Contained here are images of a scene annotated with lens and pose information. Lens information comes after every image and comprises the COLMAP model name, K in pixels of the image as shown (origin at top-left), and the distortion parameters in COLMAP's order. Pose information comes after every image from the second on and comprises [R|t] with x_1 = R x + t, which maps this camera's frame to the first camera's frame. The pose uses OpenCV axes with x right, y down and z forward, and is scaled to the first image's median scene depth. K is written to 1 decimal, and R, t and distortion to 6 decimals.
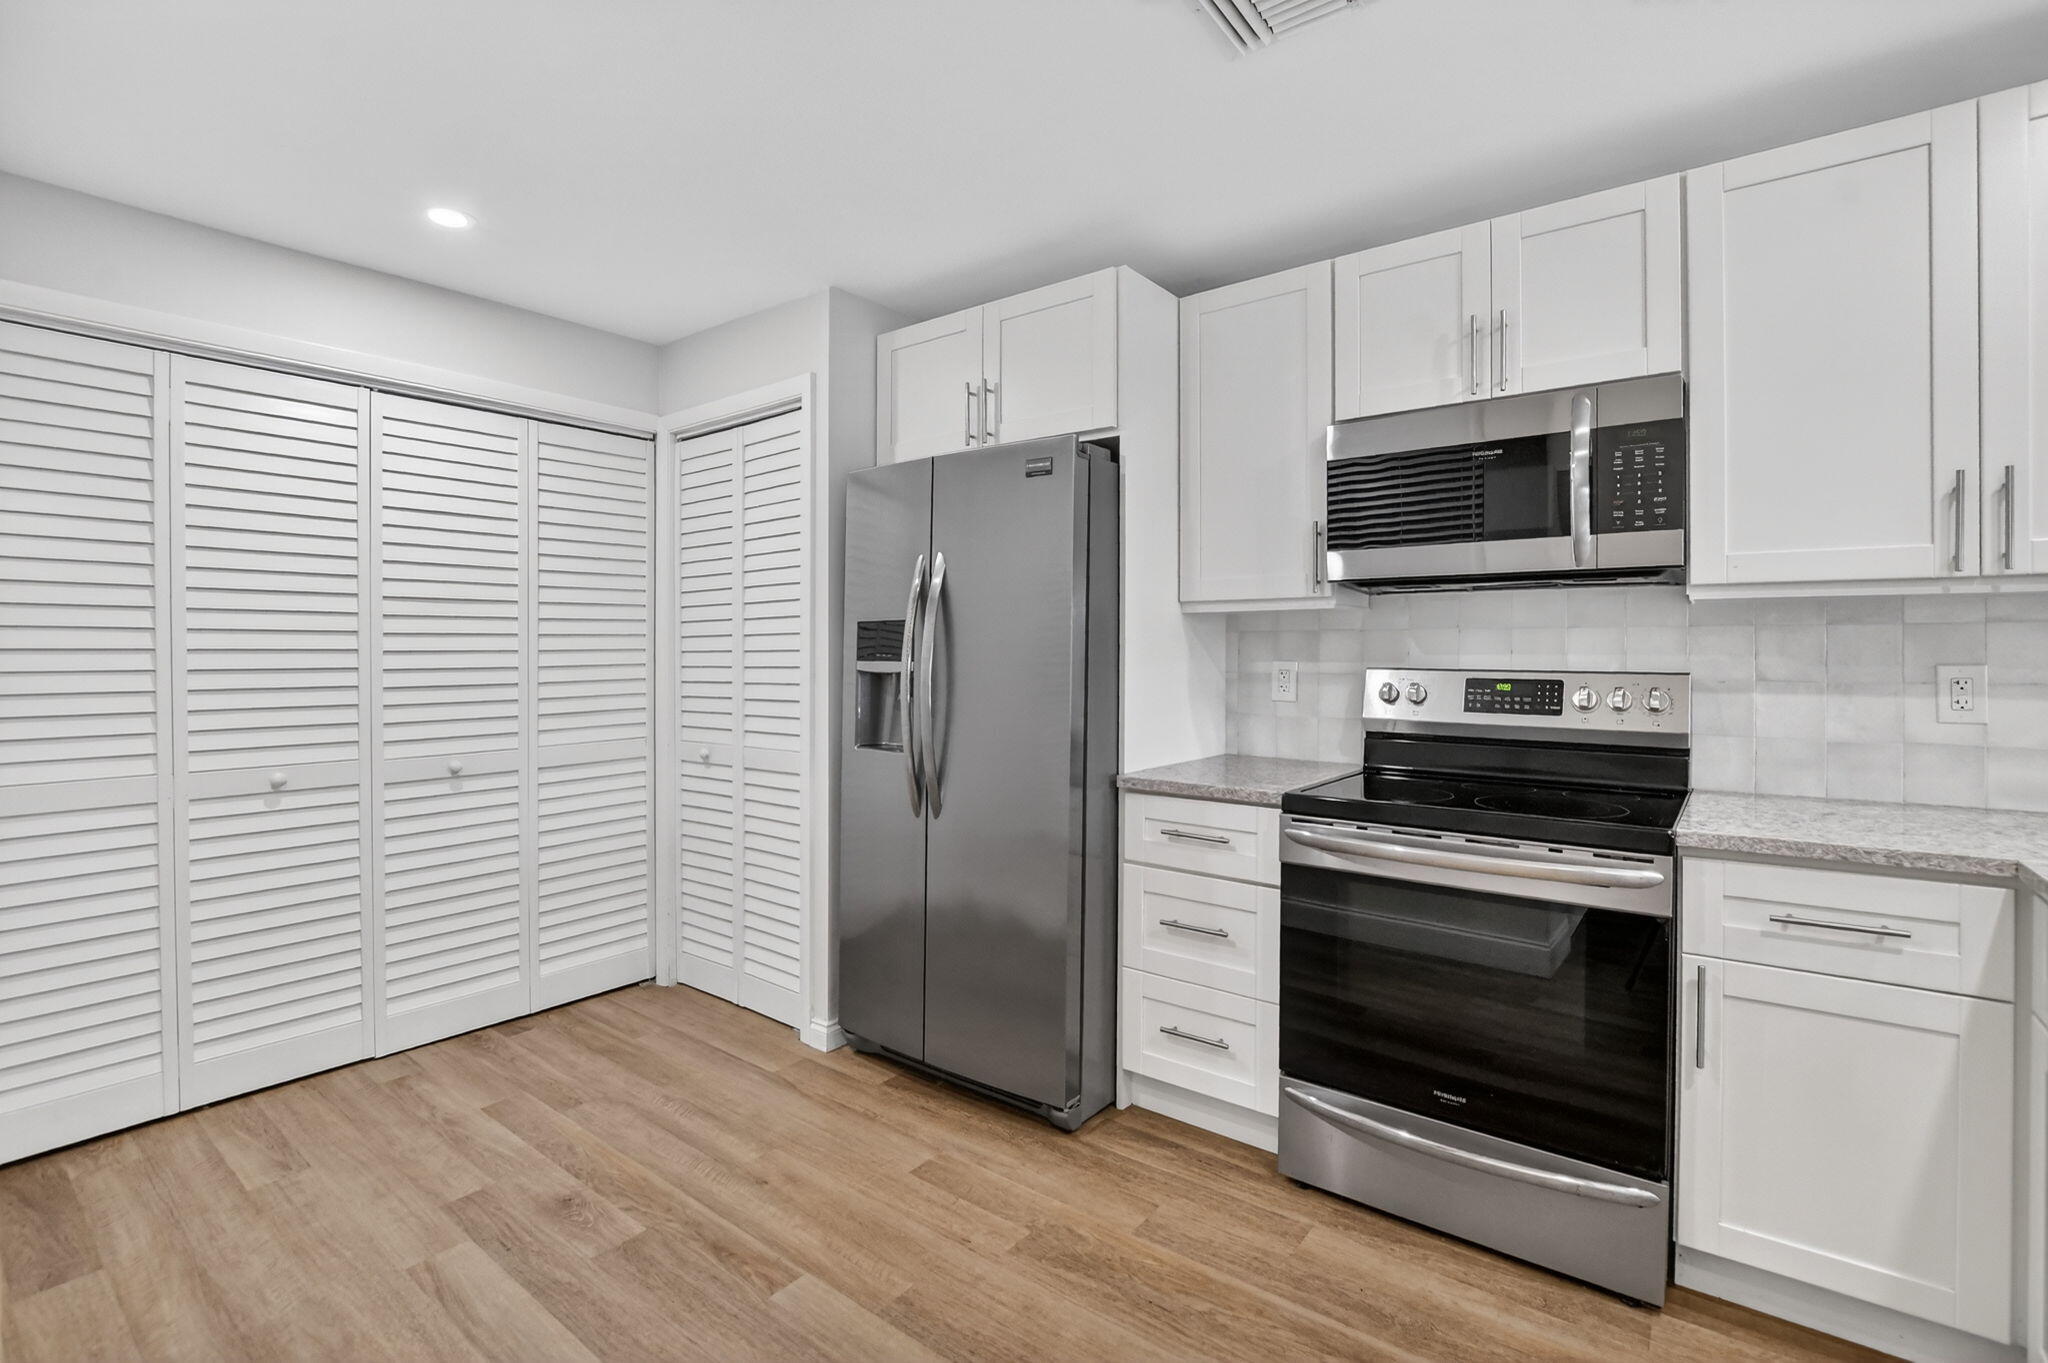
lens RADIAL K [[919.7, 0, 1021.5], [0, 919.7, 665.5], [0, 0, 1]] dist [0.008045, -0.000948]
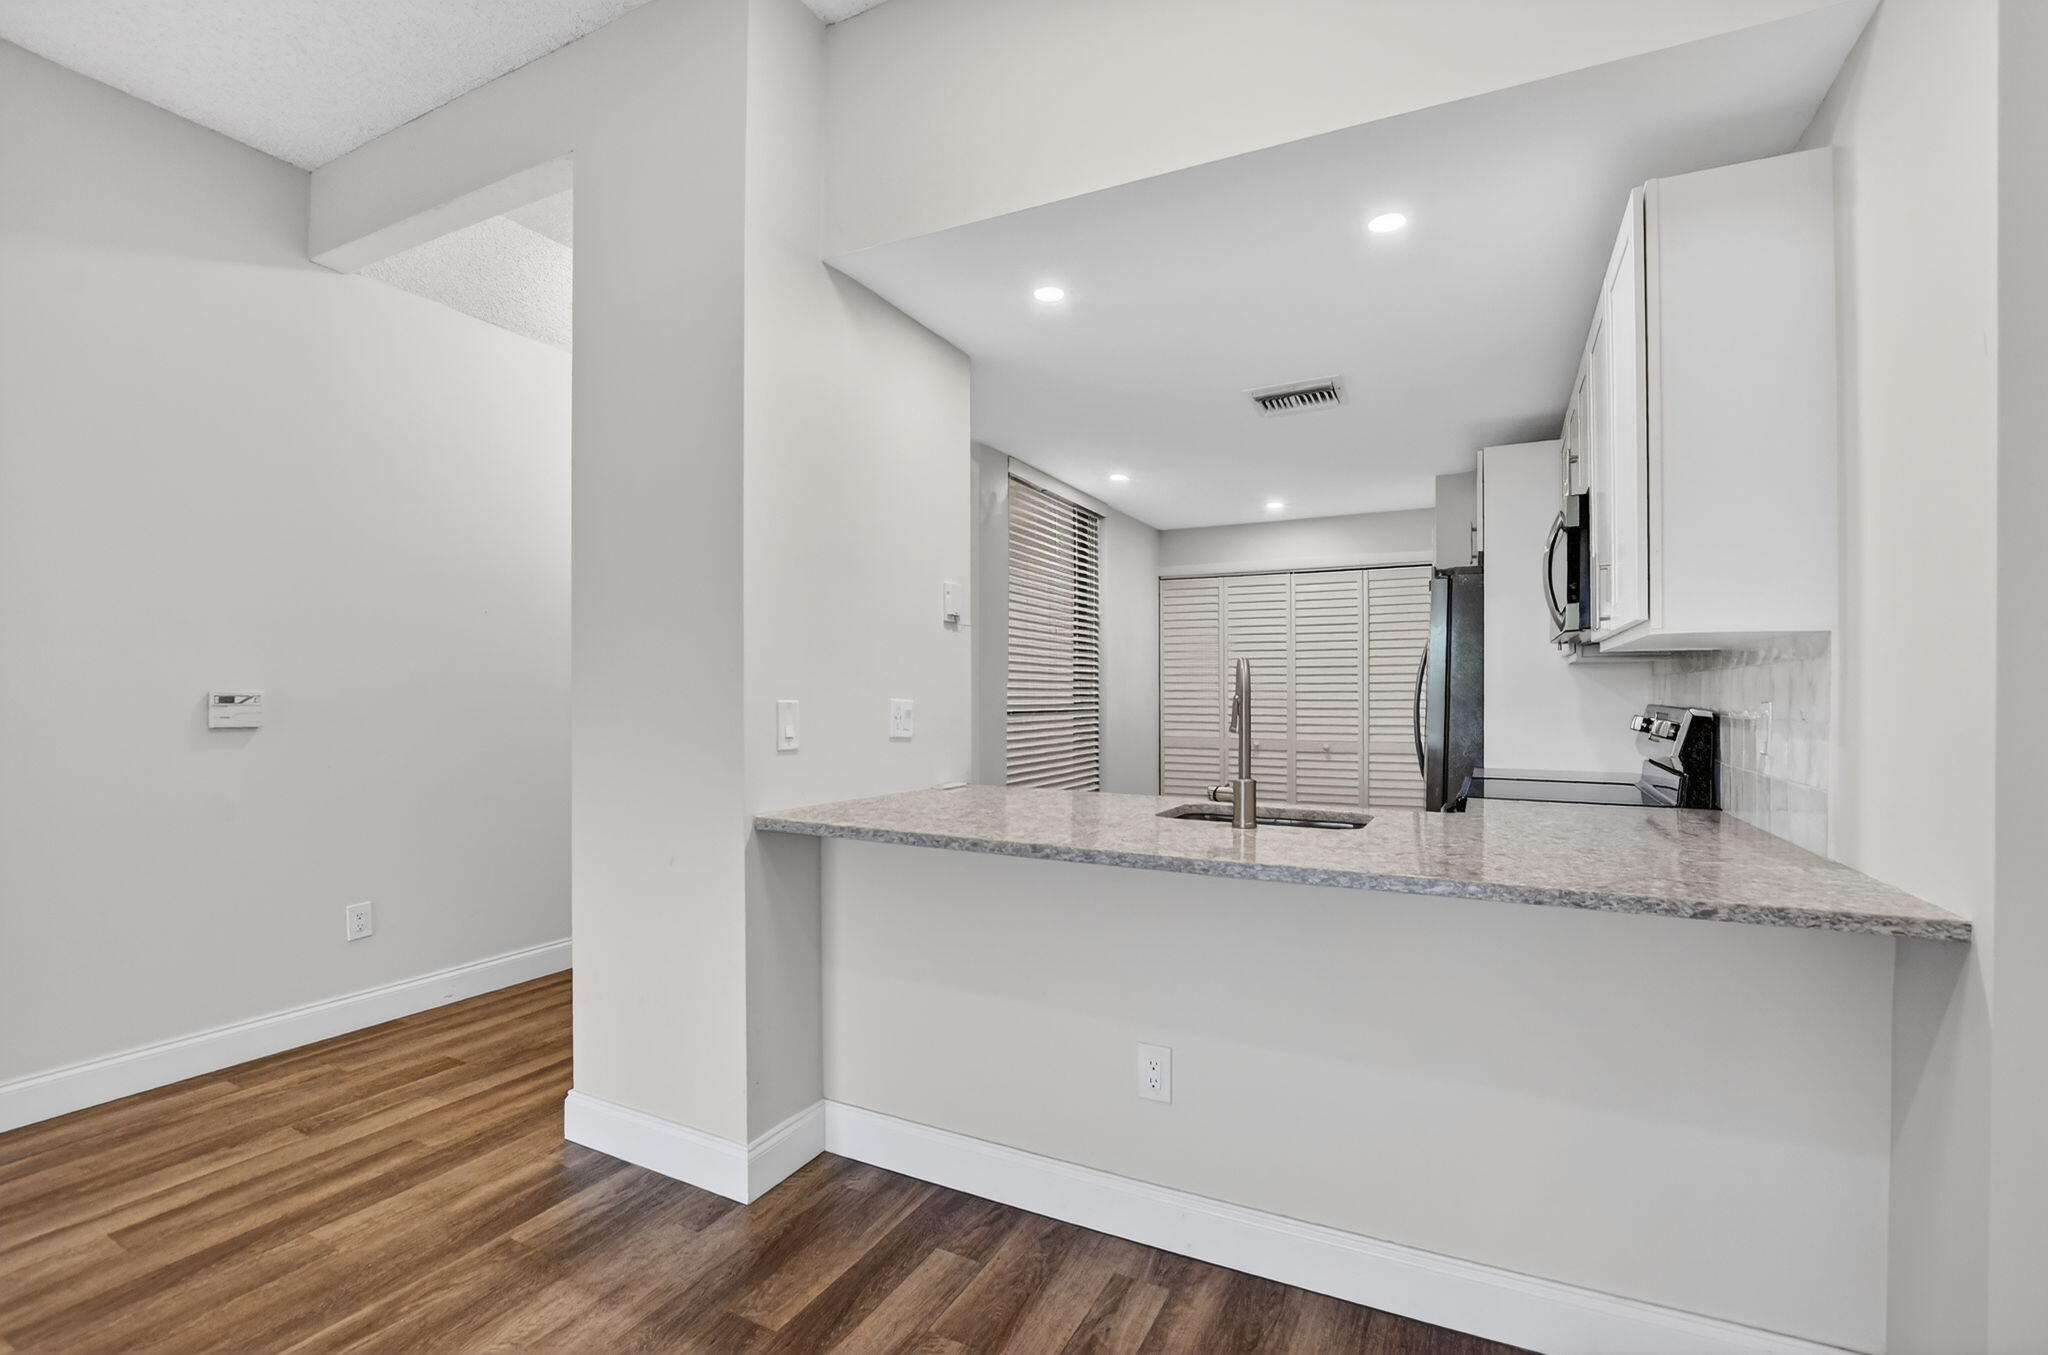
lens RADIAL K [[910.0, 0, 1024.5], [0, 910.0, 688.0], [0, 0, 1]] dist [-0.041166, -0.000139]
pose [[0.192138, -0.004091, -0.981359, 1.516712], [-0.016349, 0.999839, -0.007369, 0.004028], [0.981232, 0.017460, 0.192040, -0.061343]]
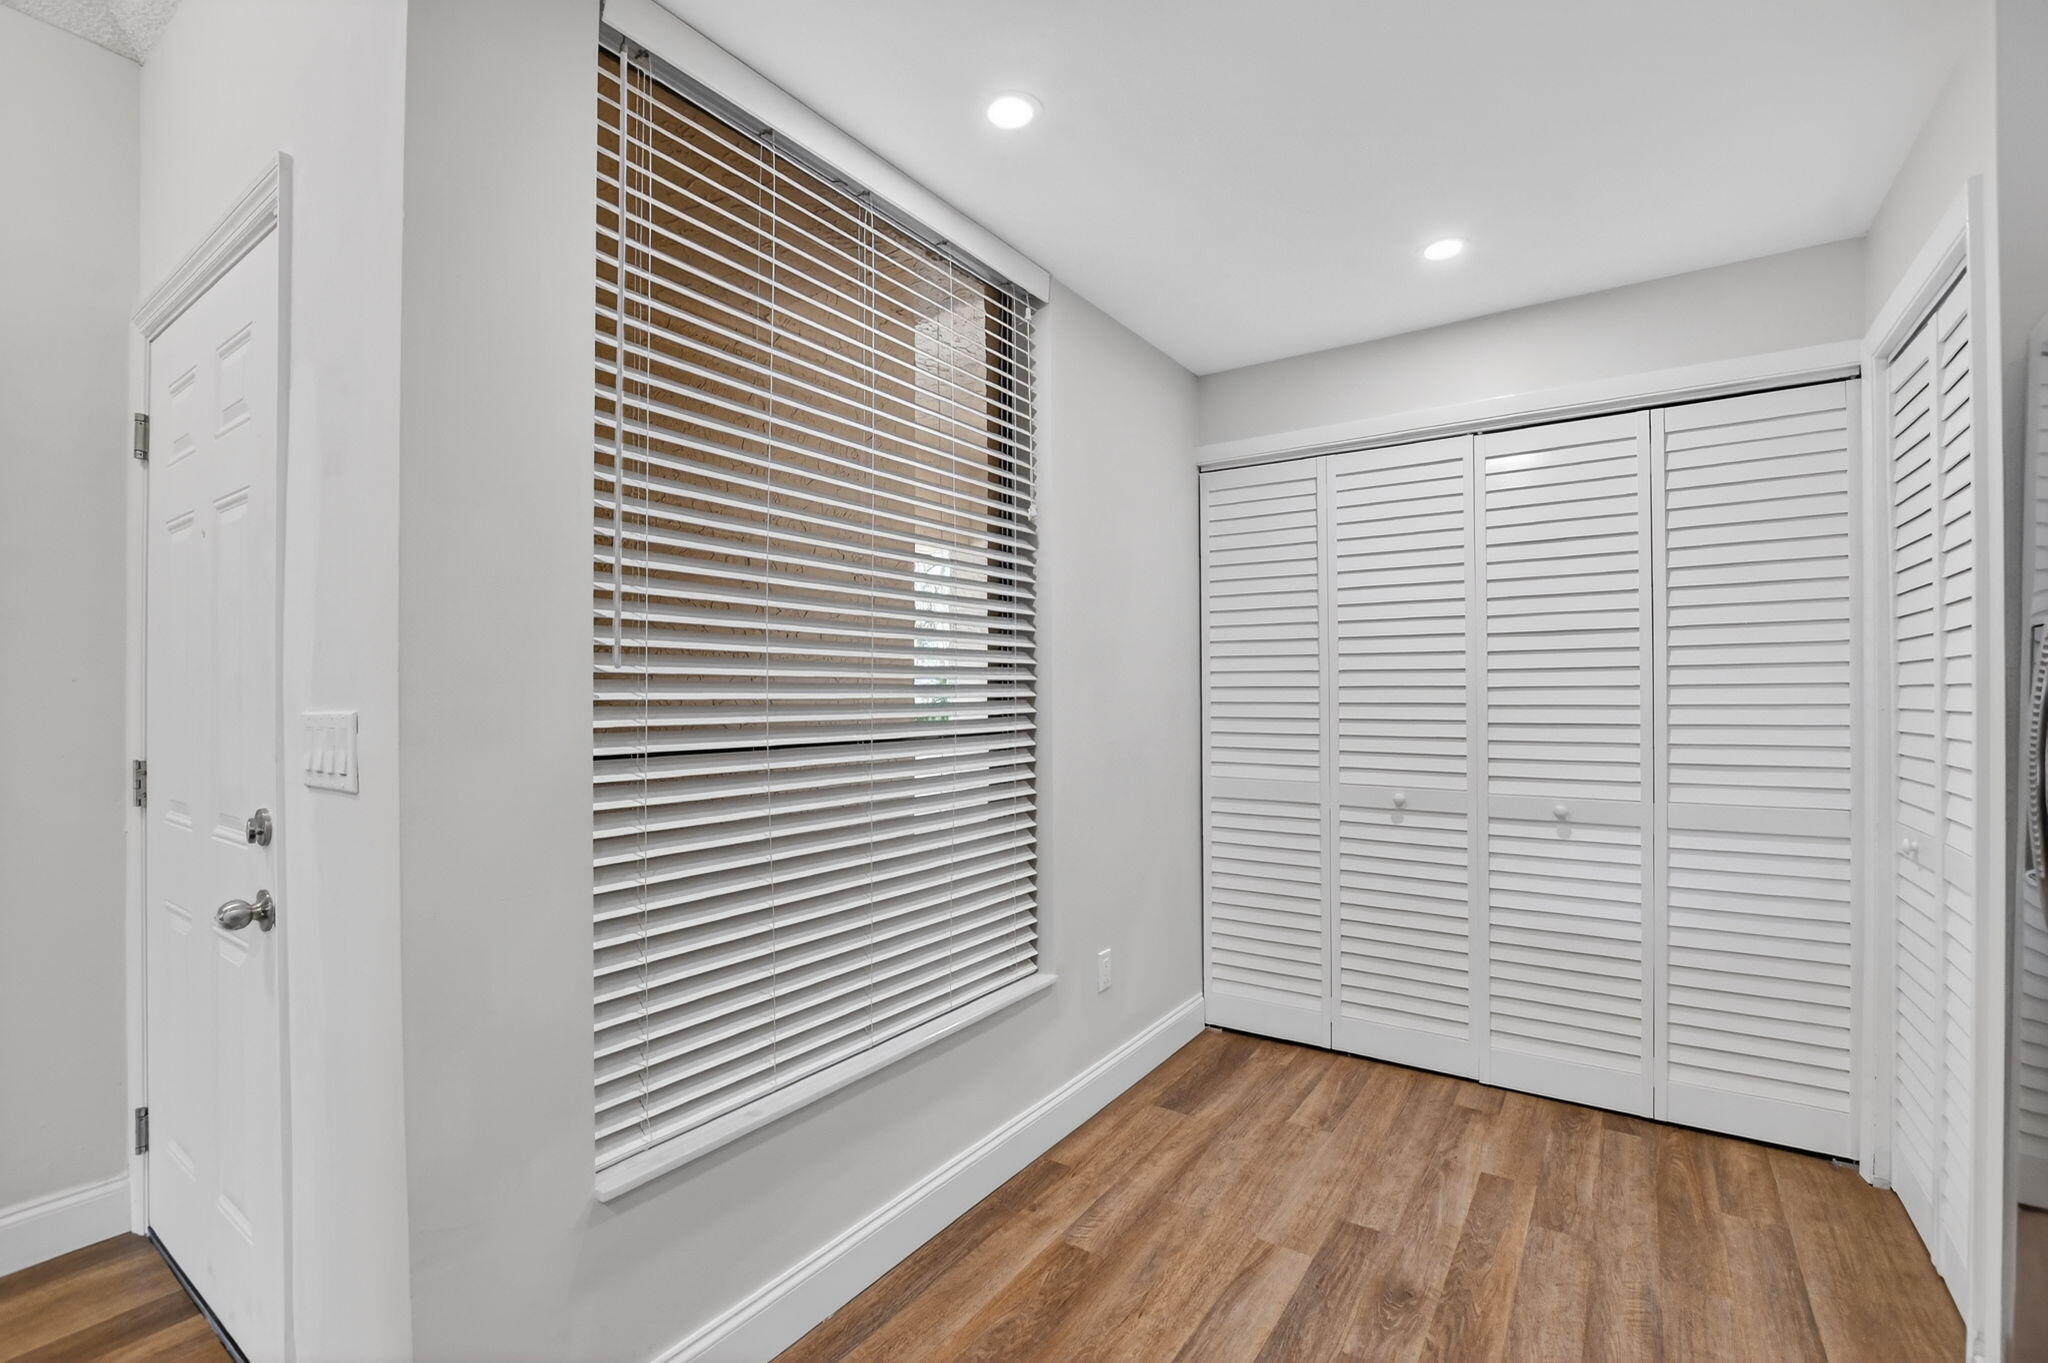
lens RADIAL K [[936.0, 0, 1024.0], [0, 936.0, 679.2], [0, 0, 1]] dist [-0.030166, 0.003083]
pose [[0.075014, -0.003476, -0.997176, 0.336420], [-0.009271, 0.999948, -0.004183, -0.017458], [0.997139, 0.009559, 0.074978, 0.479232]]
